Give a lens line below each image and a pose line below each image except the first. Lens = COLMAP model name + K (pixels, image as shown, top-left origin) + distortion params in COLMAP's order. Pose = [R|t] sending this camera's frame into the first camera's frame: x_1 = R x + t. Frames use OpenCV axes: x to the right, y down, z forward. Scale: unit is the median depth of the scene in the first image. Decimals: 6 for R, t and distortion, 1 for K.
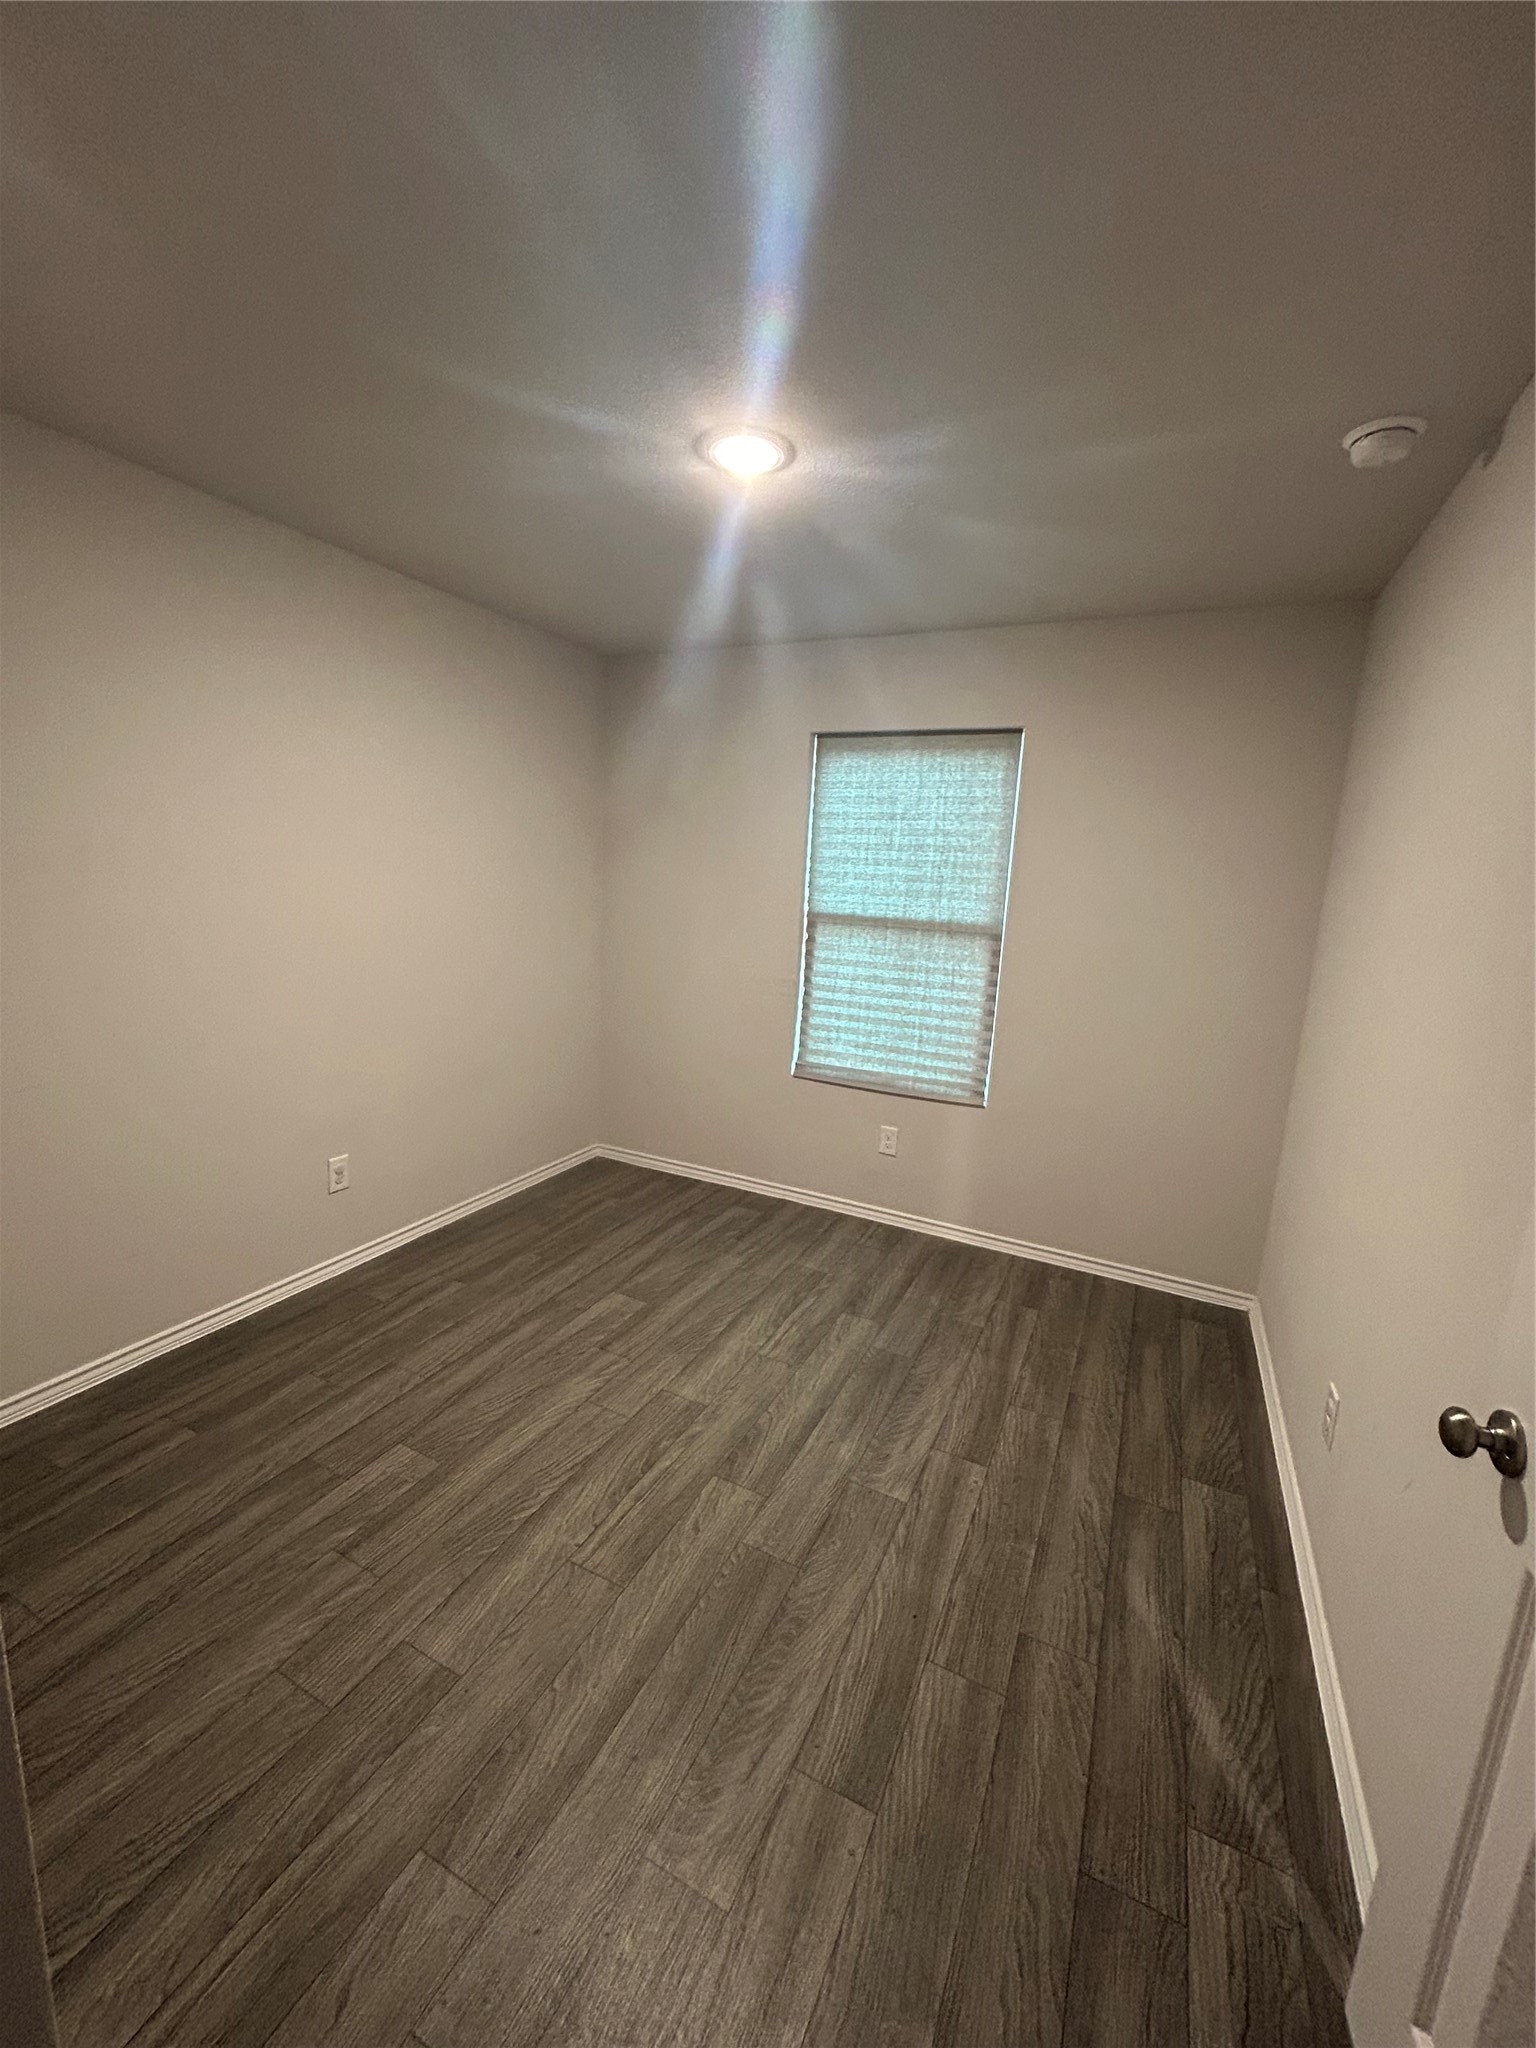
lens RADIAL K [[824.9, 0, 768.0], [0, 824.9, 1024.0], [0, 0, 1]] dist [0.000464, -0.000061]
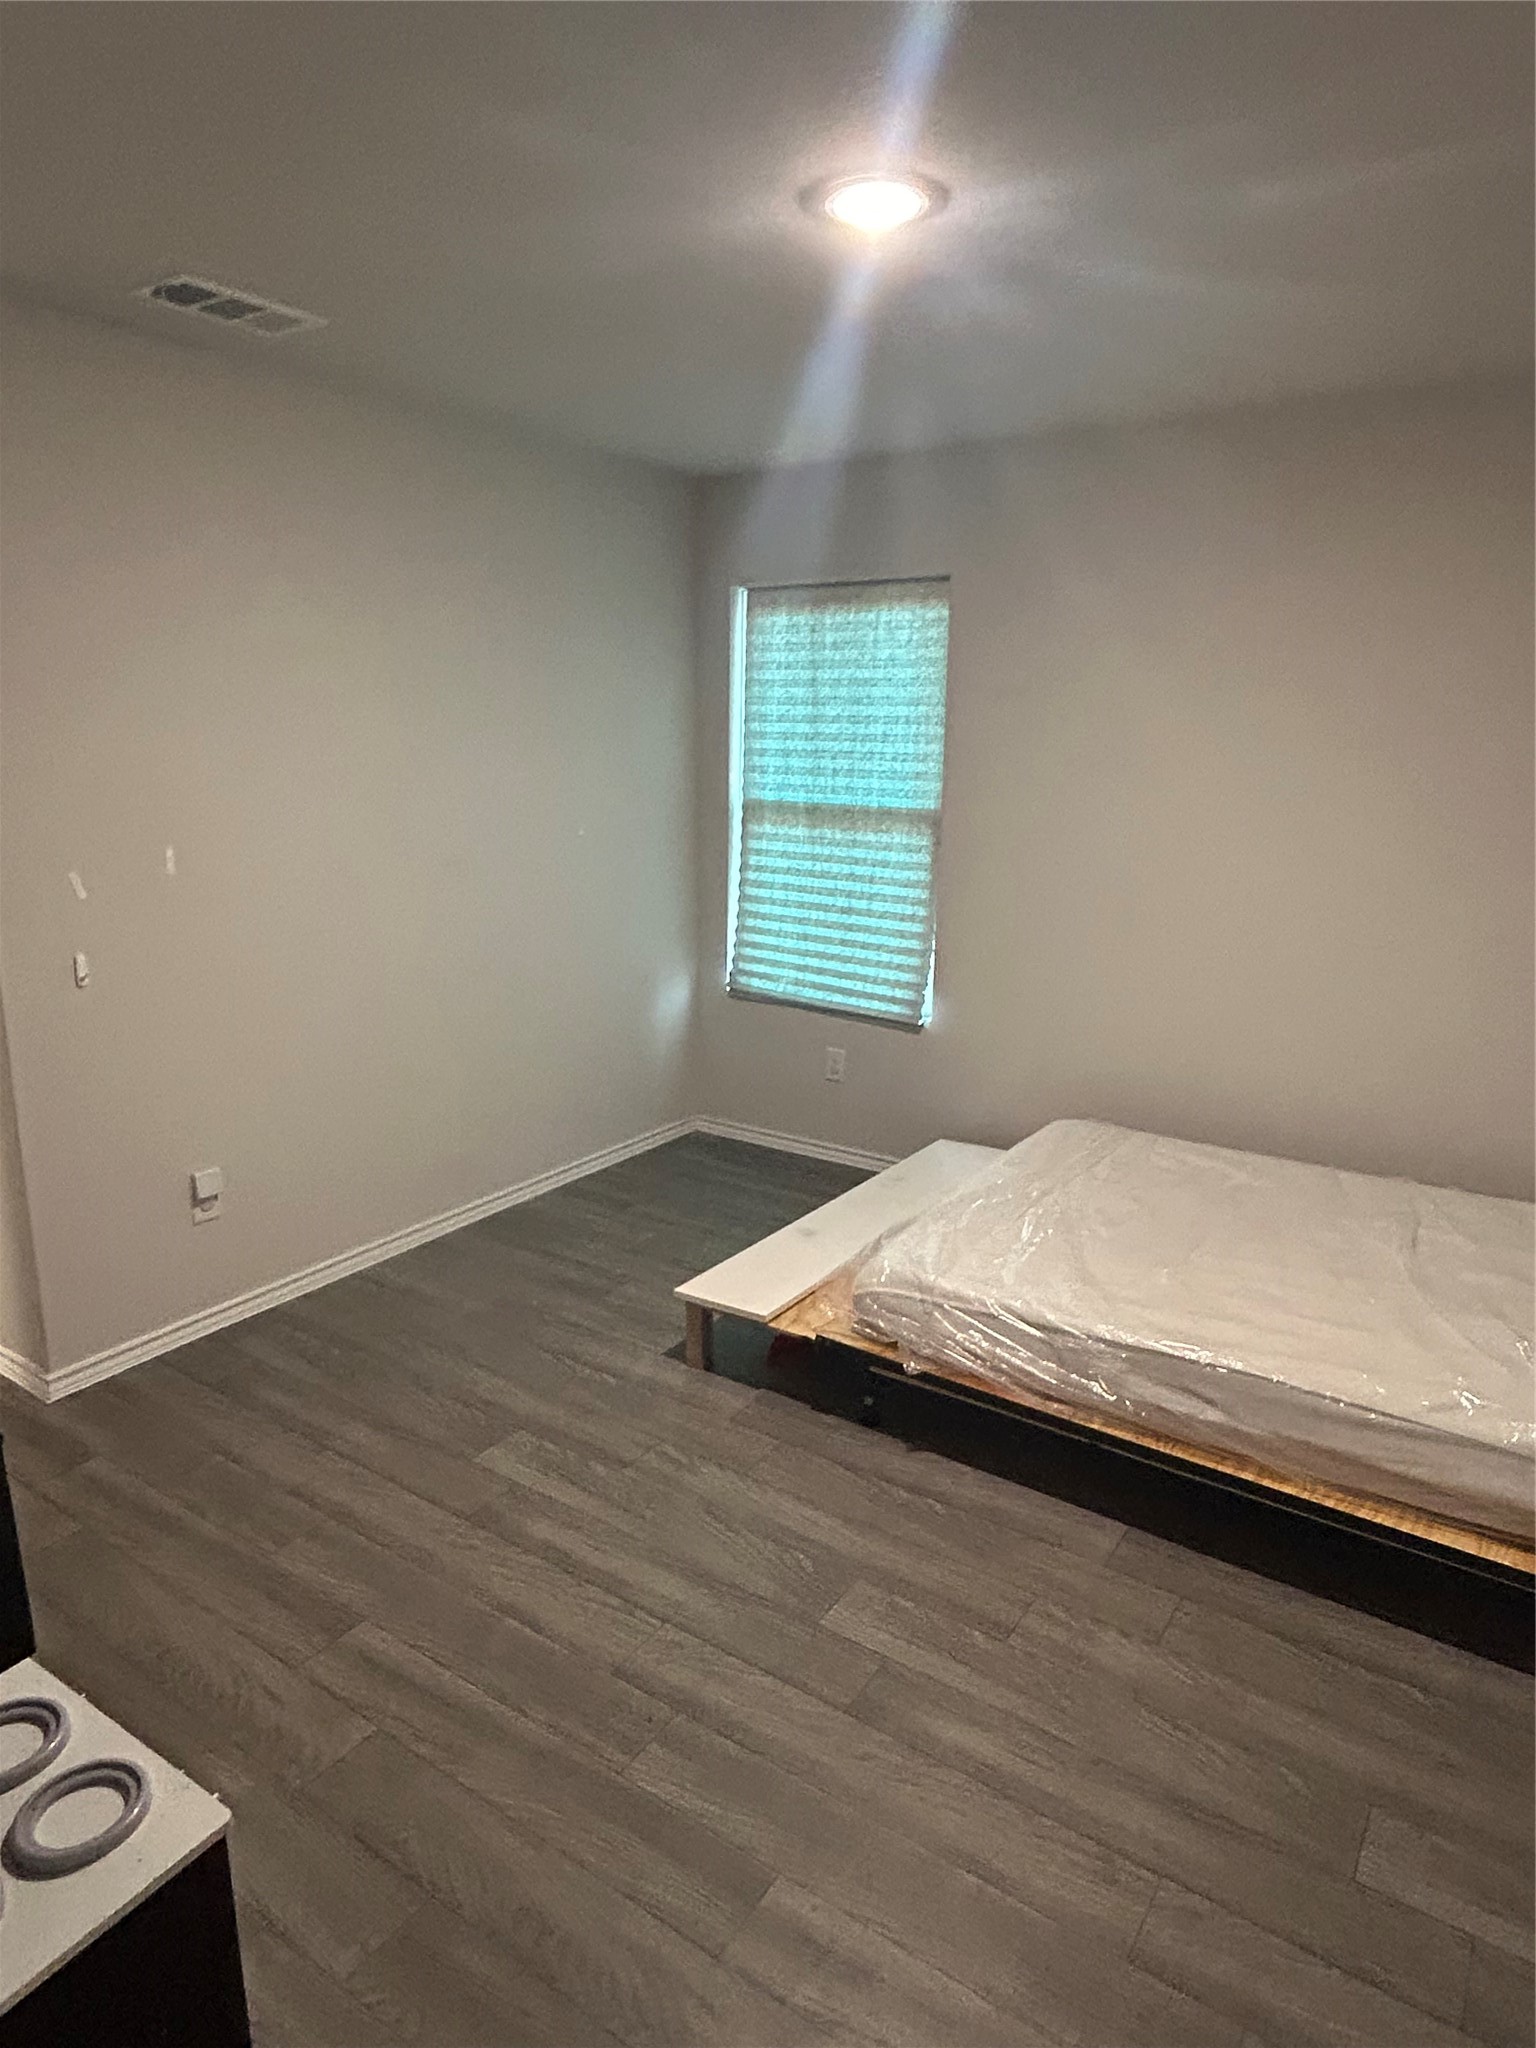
lens RADIAL K [[1235.8, 0, 771.5], [0, 1235.8, 1051.9], [0, 0, 1]] dist [0.003200, -0.000210]
pose [[0.140078, -0.307732, 0.941105, -1.204544], [0.169680, 0.943877, 0.283382, -0.248297], [-0.975493, 0.119992, 0.184432, 0.716921]]
